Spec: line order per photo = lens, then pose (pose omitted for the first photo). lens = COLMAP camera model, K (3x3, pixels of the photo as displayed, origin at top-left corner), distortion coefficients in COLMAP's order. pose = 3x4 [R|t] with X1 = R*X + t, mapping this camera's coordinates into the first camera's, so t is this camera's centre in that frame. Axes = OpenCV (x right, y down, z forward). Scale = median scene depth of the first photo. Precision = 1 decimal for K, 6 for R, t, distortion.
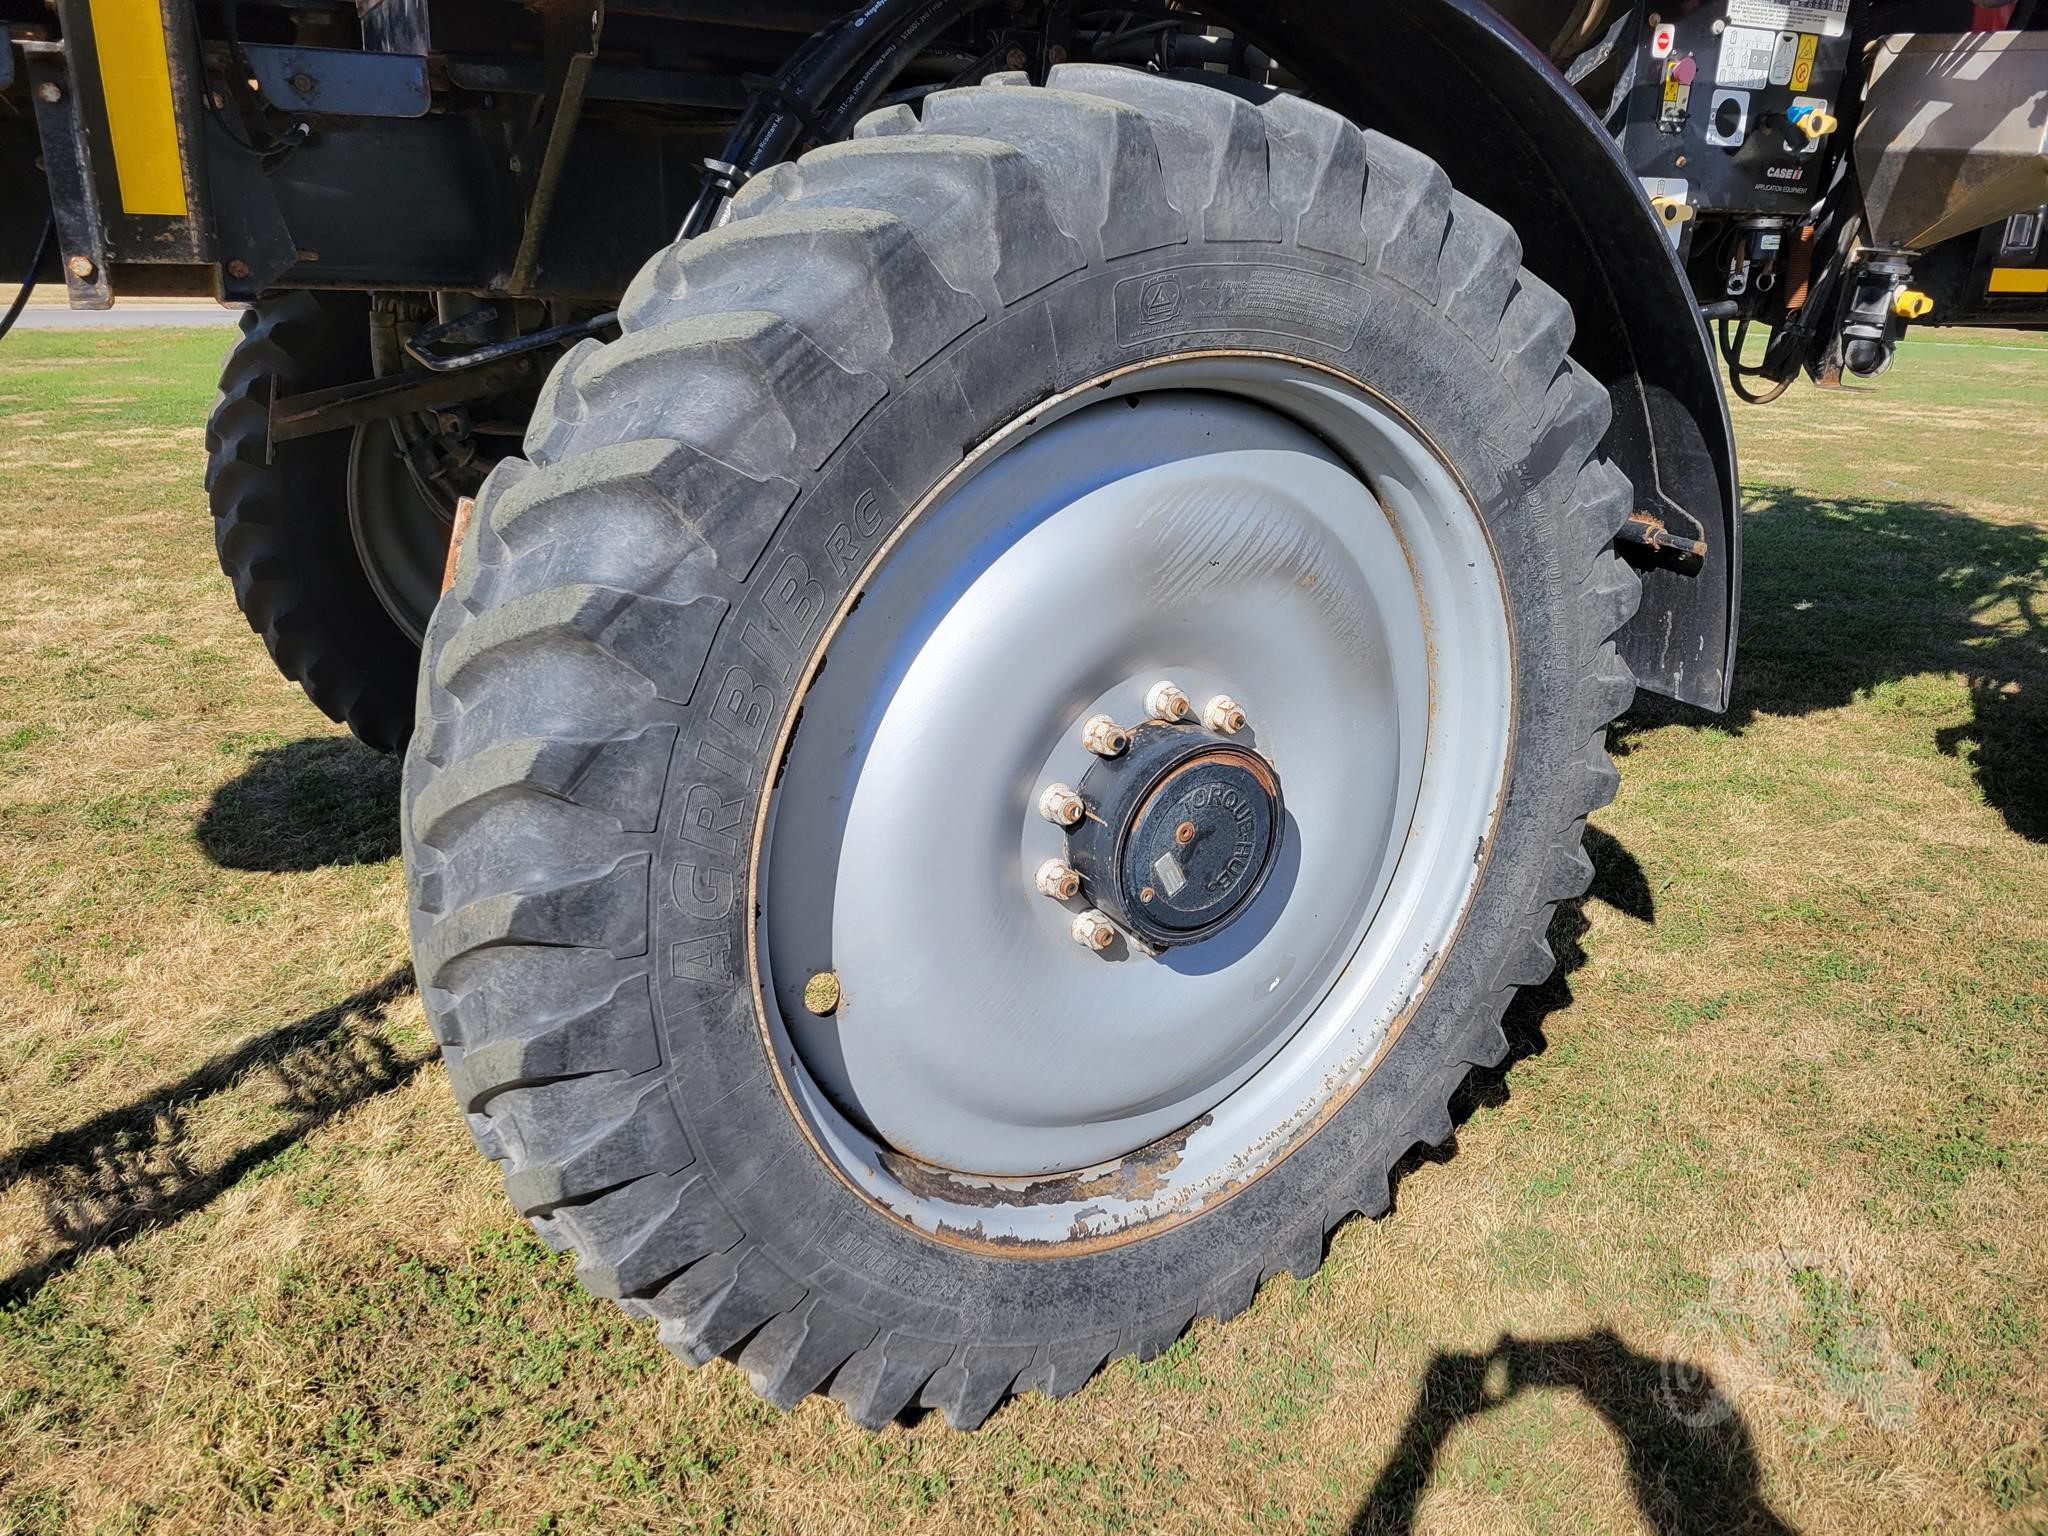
lens RADIAL K [[1517.2, 0, 954.1], [0, 1517.2, 777.9], [0, 0, 1]] dist [-0.005085, -0.003417]
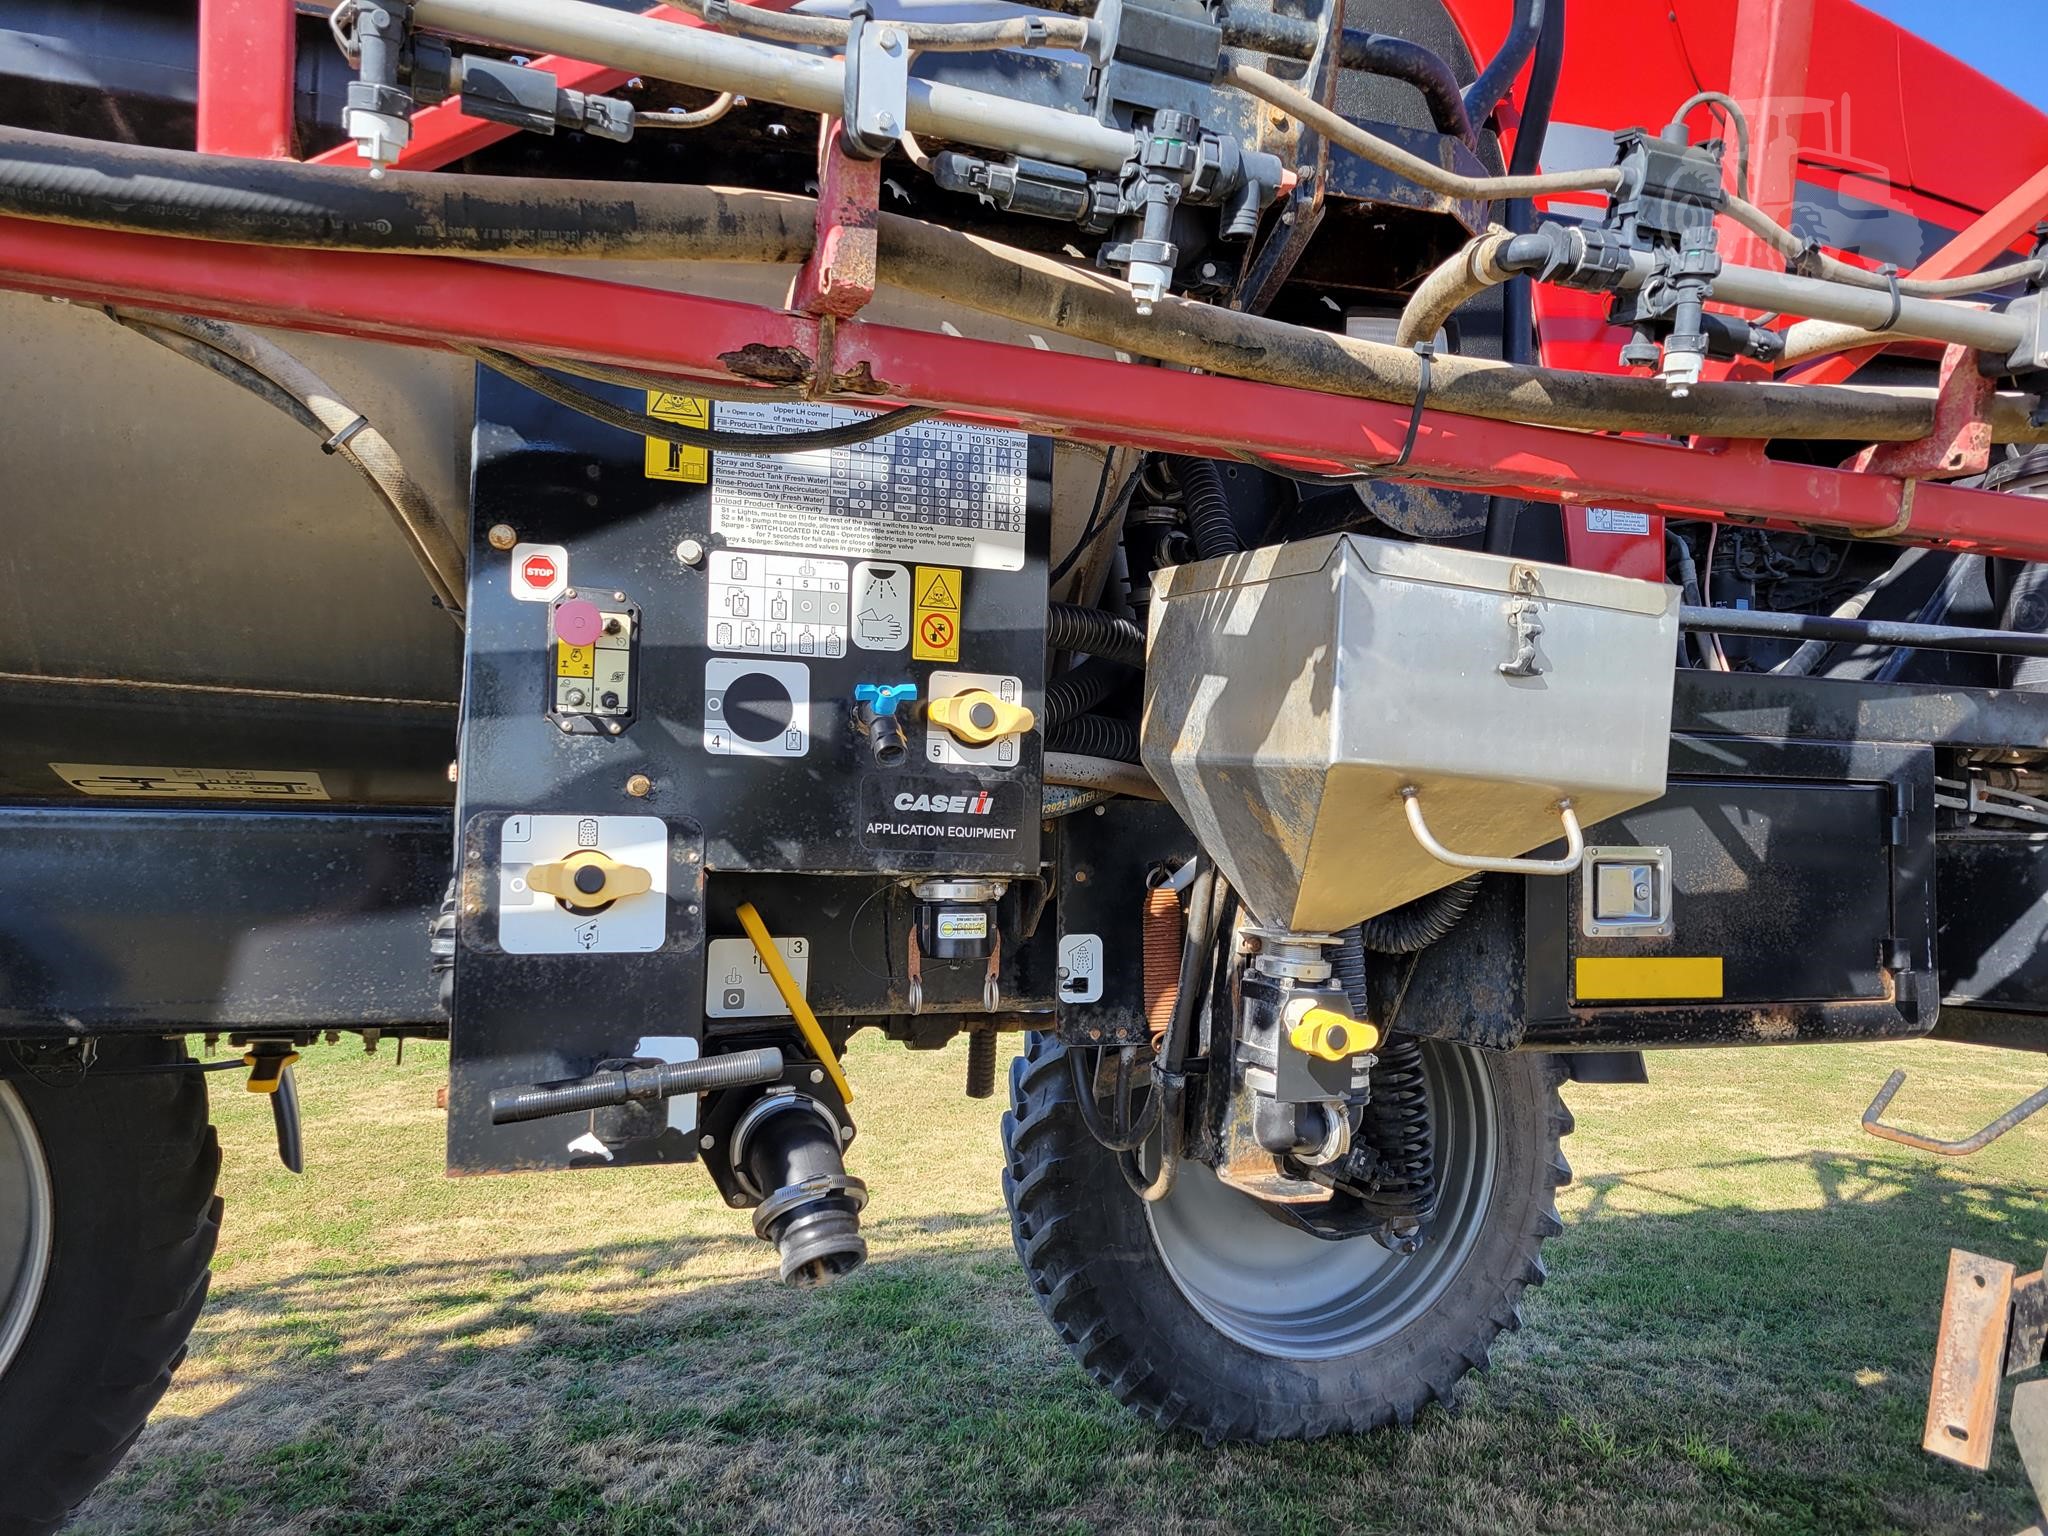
lens RADIAL K [[1538.3, 0, 1000.9], [0, 1538.3, 751.4], [0, 0, 1]] dist [0.049069, -0.018795]
pose [[0.994373, -0.006618, -0.105732, 0.645092], [-0.035741, 0.918577, -0.393624, -0.211606], [0.099728, 0.395188, 0.913171, 0.518595]]
